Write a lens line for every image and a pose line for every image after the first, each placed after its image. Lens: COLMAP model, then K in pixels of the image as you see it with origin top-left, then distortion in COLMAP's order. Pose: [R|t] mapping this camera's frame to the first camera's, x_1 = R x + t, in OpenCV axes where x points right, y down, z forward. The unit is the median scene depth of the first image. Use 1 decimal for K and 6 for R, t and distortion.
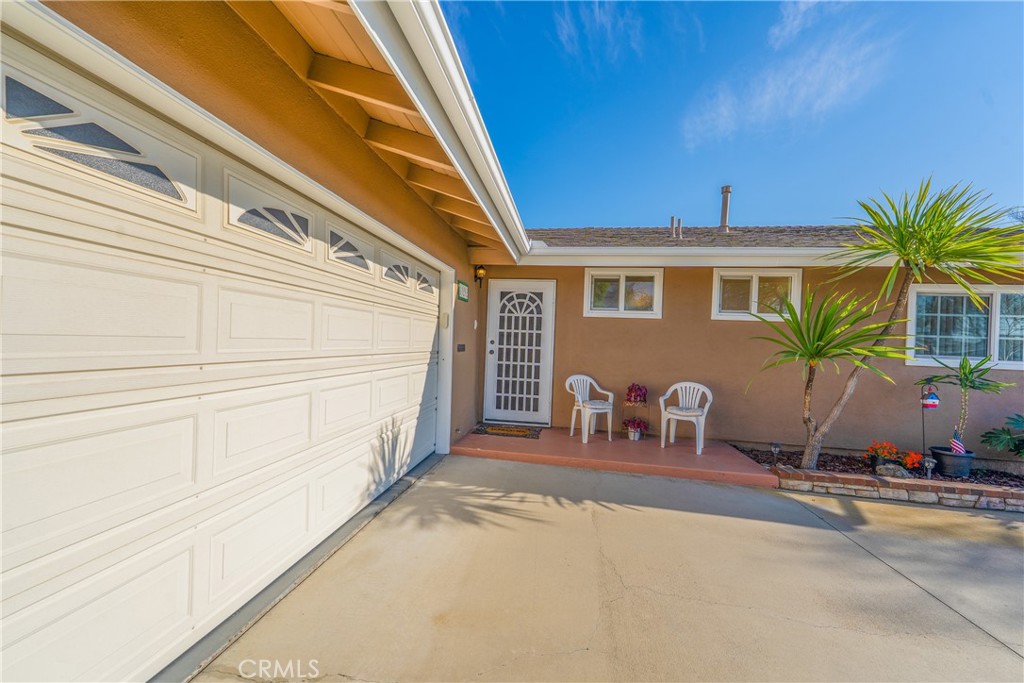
lens RADIAL K [[388.6, 0, 512.0], [0, 388.6, 341.5], [0, 0, 1]] dist [0.132260, -0.004208]
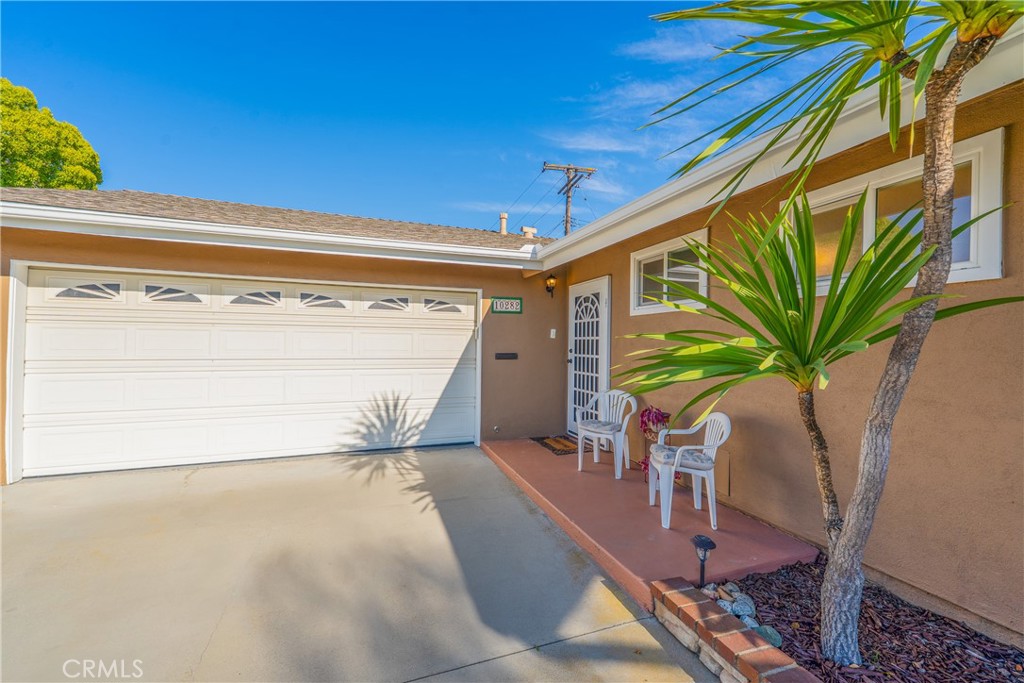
lens RADIAL K [[402.1, 0, 512.0], [0, 402.1, 341.5], [0, 0, 1]] dist [0.036335, -0.004872]
pose [[0.465539, -0.034922, -0.884338, 0.777919], [-0.005427, 0.999090, -0.042310, 0.022243], [0.885011, 0.024497, 0.464926, 0.414760]]
